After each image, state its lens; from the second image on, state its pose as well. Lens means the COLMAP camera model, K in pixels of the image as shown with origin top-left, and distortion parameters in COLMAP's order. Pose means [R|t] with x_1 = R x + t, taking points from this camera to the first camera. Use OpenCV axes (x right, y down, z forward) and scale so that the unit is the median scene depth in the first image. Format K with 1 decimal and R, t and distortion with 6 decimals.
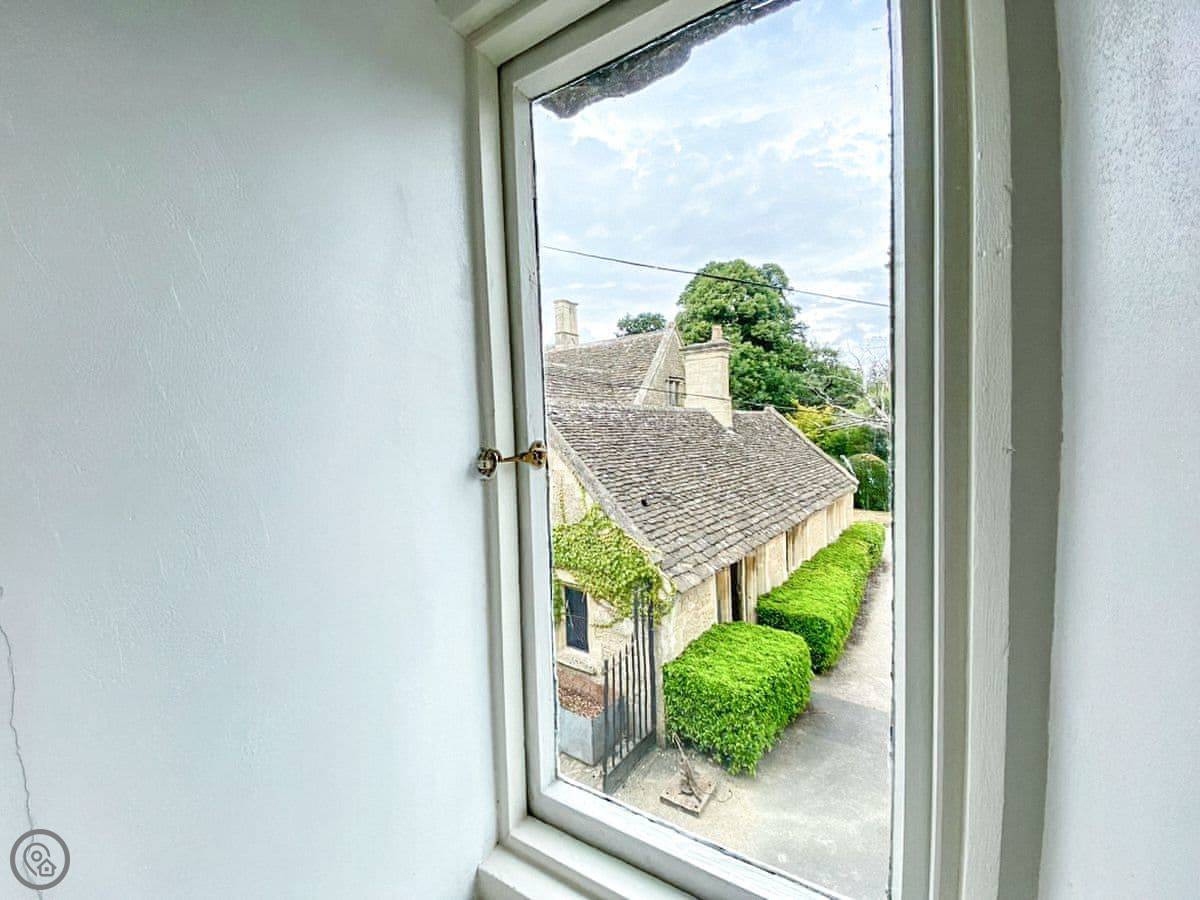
lens RADIAL K [[487.7, 0, 600.2], [0, 487.7, 452.0], [0, 0, 1]] dist [0.019581, -0.024761]
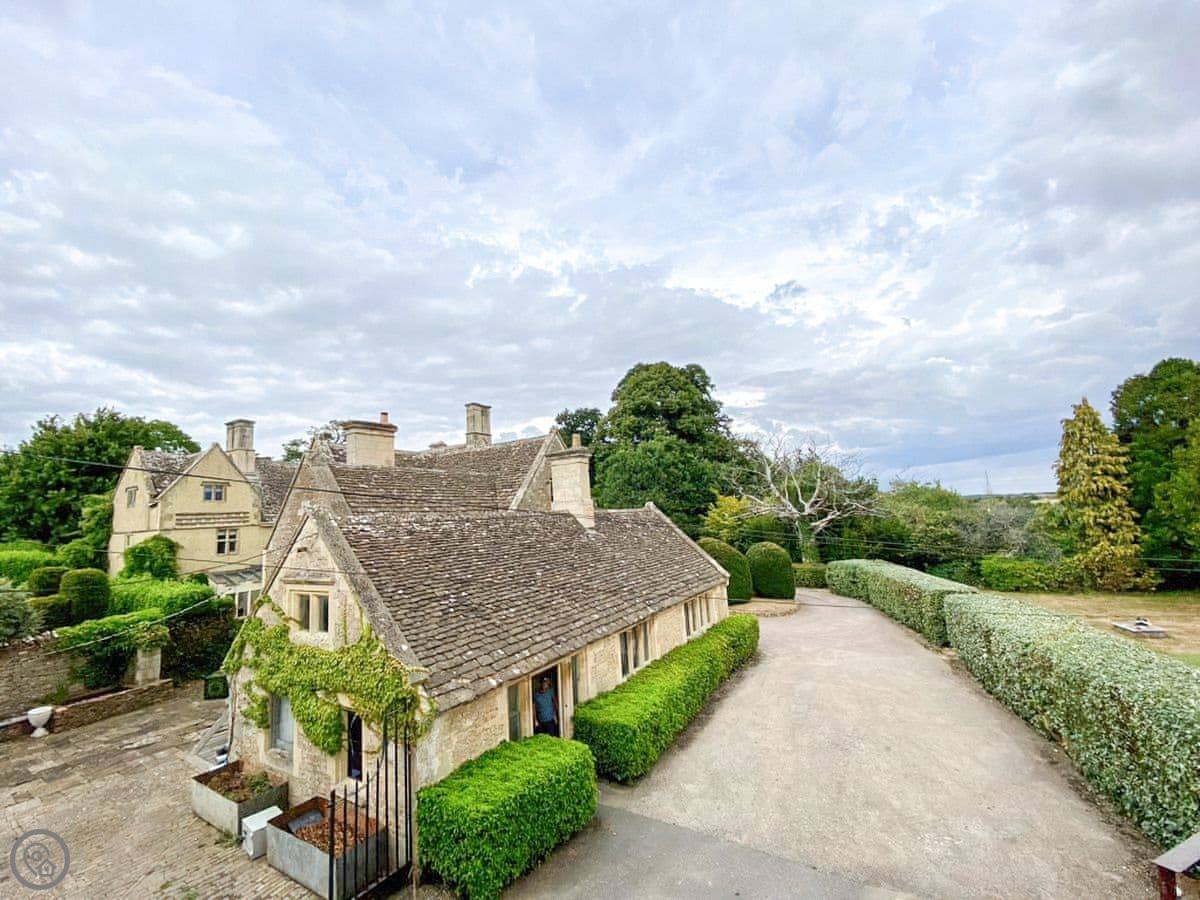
lens RADIAL K [[486.9, 0, 601.7], [0, 486.9, 452.8], [0, 0, 1]] dist [0.031948, -0.025202]
pose [[0.995638, -0.018377, 0.091474, 0.230679], [0.034303, 0.983842, -0.175724, -0.031040], [-0.086766, 0.178095, 0.980180, -0.079639]]
